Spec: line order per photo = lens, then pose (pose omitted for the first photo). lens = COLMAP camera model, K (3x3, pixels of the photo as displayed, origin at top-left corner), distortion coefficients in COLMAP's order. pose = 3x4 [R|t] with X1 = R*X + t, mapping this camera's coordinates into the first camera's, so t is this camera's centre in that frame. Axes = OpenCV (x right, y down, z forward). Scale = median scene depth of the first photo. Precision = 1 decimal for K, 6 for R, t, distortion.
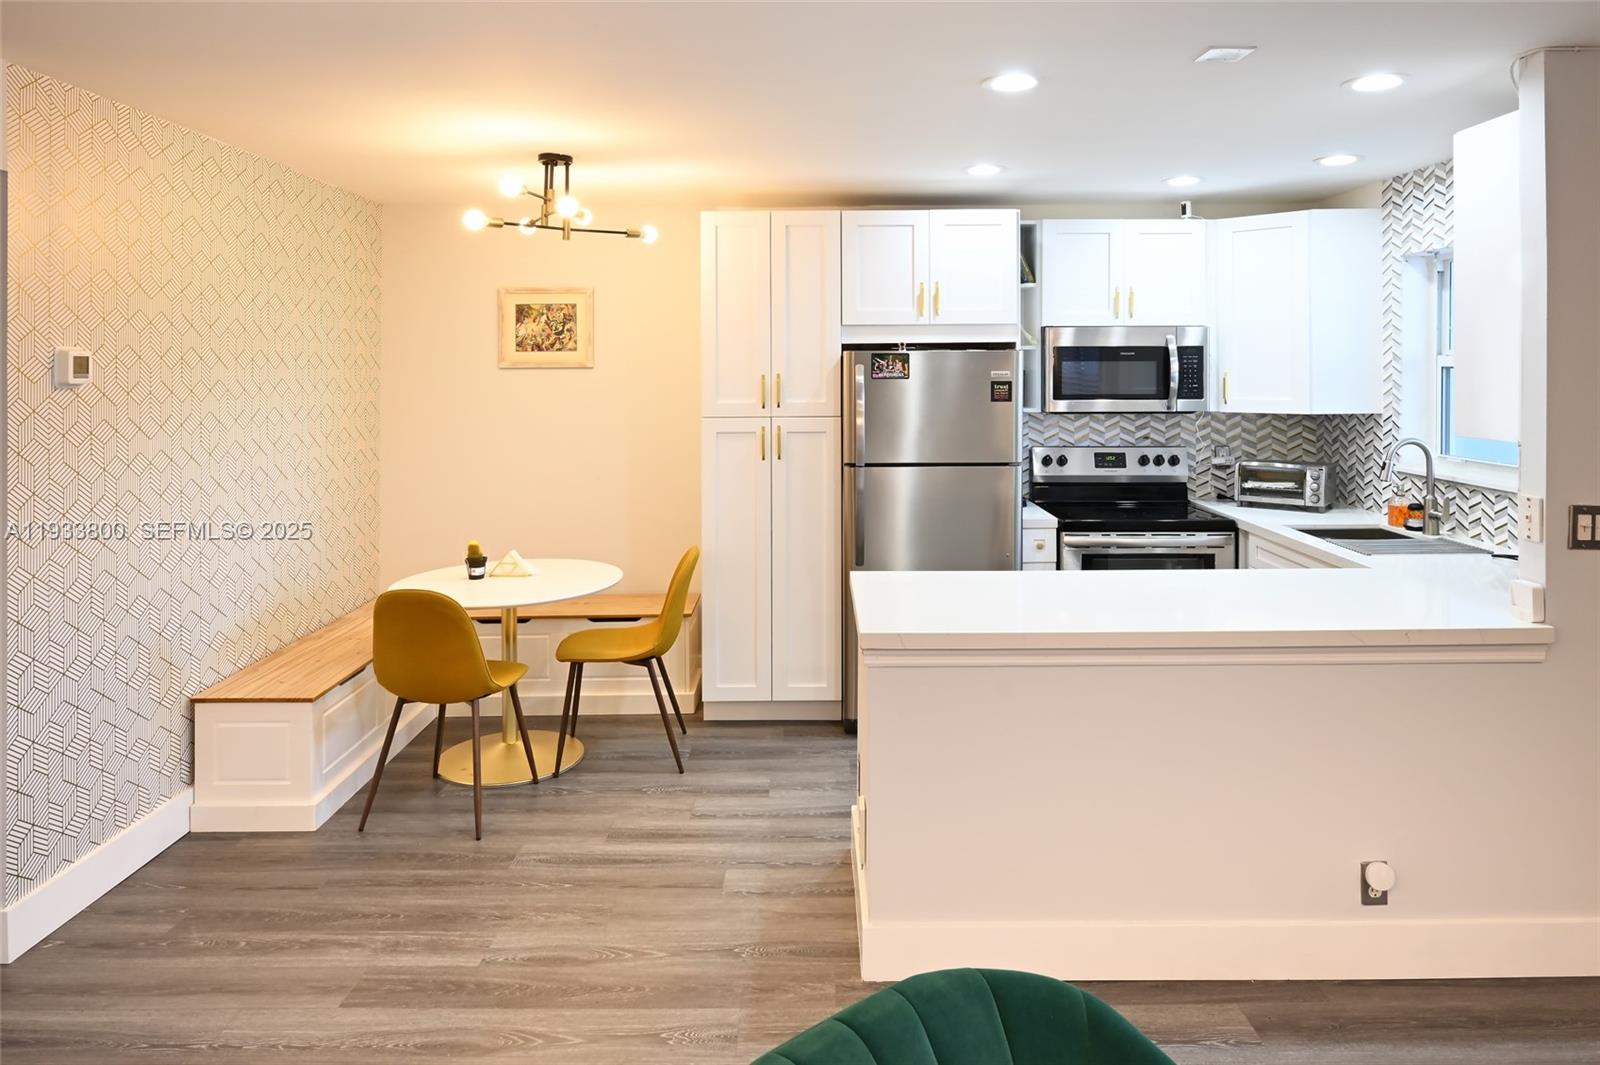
lens RADIAL K [[1136.8, 0, 825.2], [0, 1136.8, 339.3], [0, 0, 1]] dist [0.002248, -0.001371]
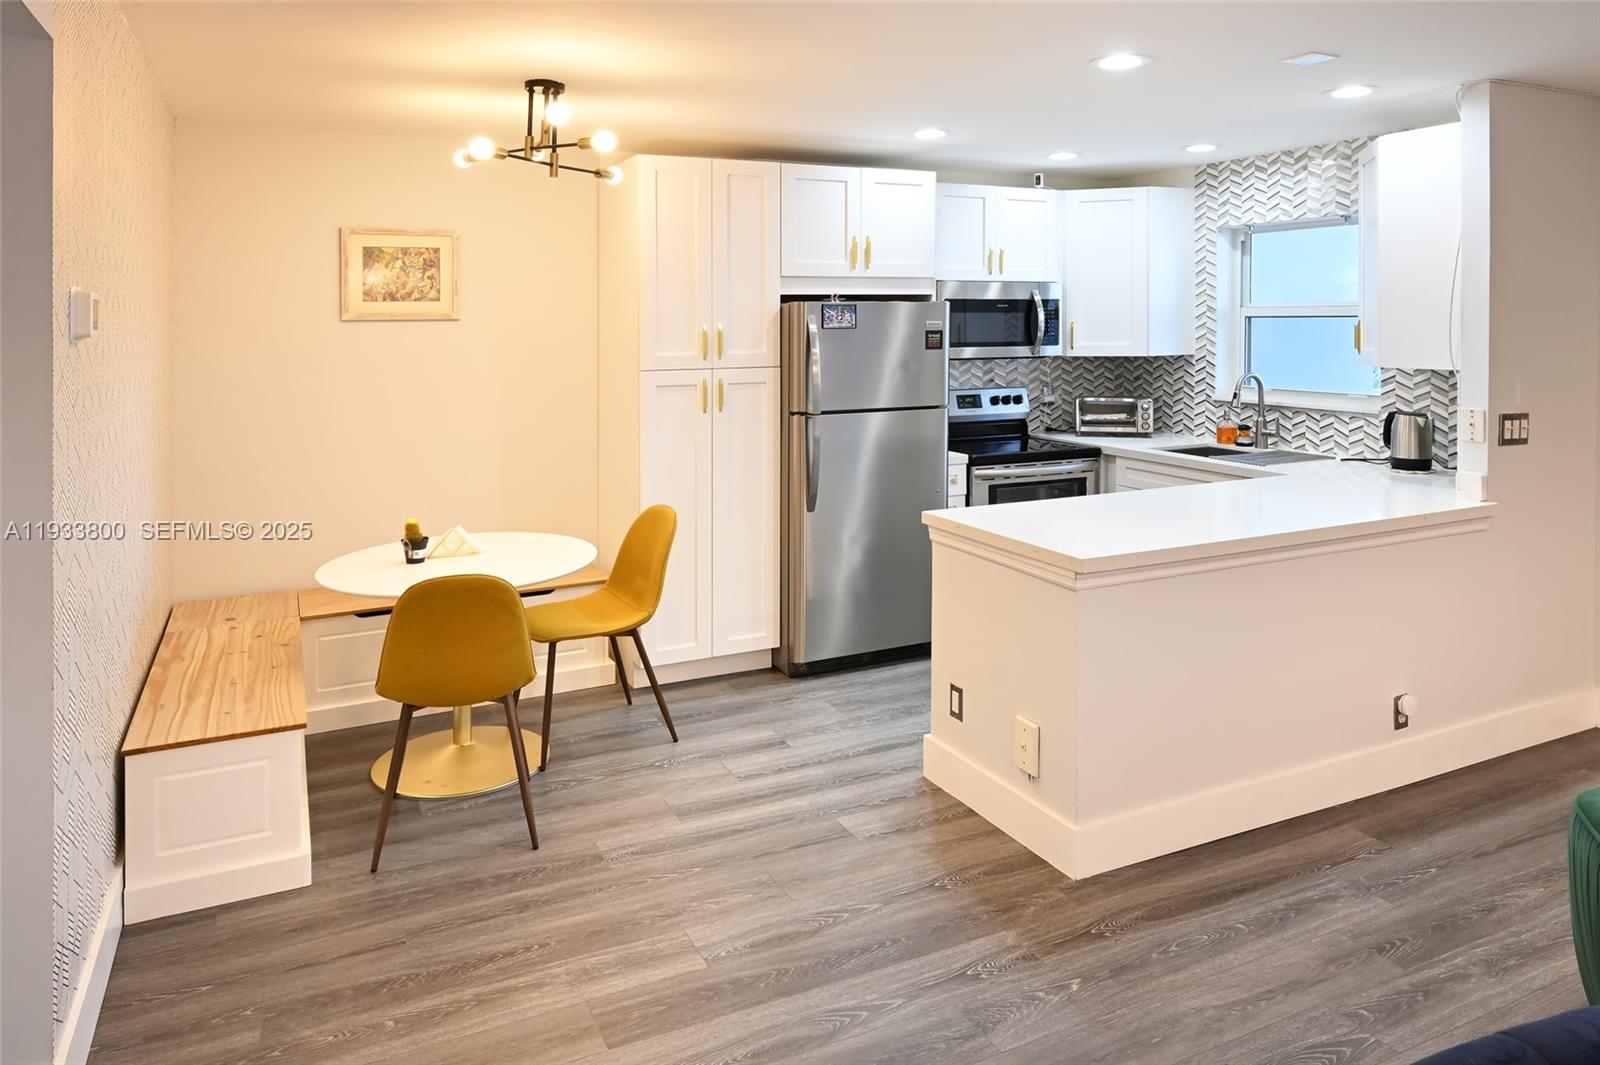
lens RADIAL K [[1103.4, 0, 853.8], [0, 1103.4, 305.3], [0, 0, 1]] dist [0.002063, -0.000070]
pose [[0.890186, 0.003928, 0.455580, -0.394965], [-0.007267, 0.999958, 0.005578, 0.007835], [-0.455539, -0.008276, 0.890177, 0.102709]]
